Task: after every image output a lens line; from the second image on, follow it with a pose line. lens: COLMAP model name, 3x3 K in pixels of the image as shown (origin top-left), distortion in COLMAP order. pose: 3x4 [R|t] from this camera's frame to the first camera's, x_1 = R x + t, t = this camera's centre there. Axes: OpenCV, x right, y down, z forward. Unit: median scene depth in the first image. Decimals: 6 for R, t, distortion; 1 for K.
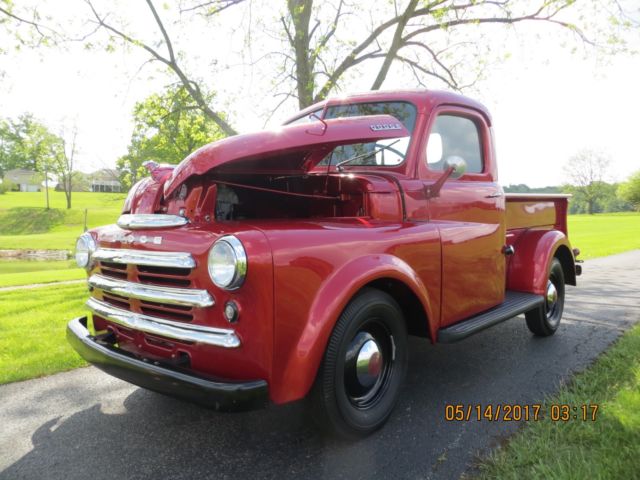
lens RADIAL K [[497.4, 0, 320.0], [0, 497.4, 240.0], [0, 0, 1]] dist [0.001501, -0.004610]
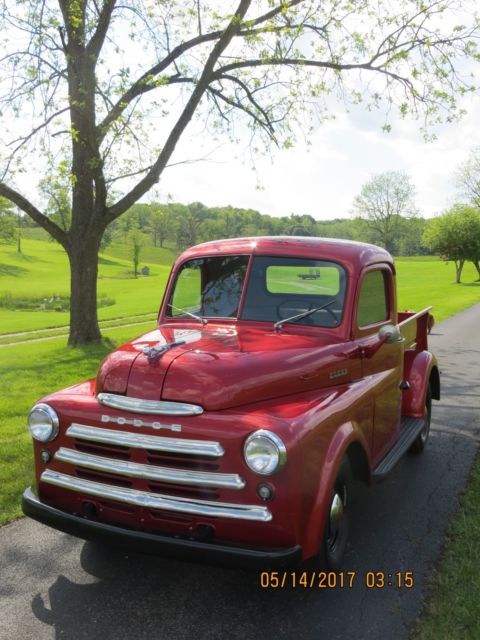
lens RADIAL K [[705.6, 0, 240.0], [0, 705.6, 320.0], [0, 0, 1]] dist [0.007646, 0.016064]
pose [[0.951011, -0.018408, 0.308608, -0.168900], [-0.001682, 0.997903, 0.064708, -0.085850], [-0.309152, -0.062057, 0.948986, -0.132280]]
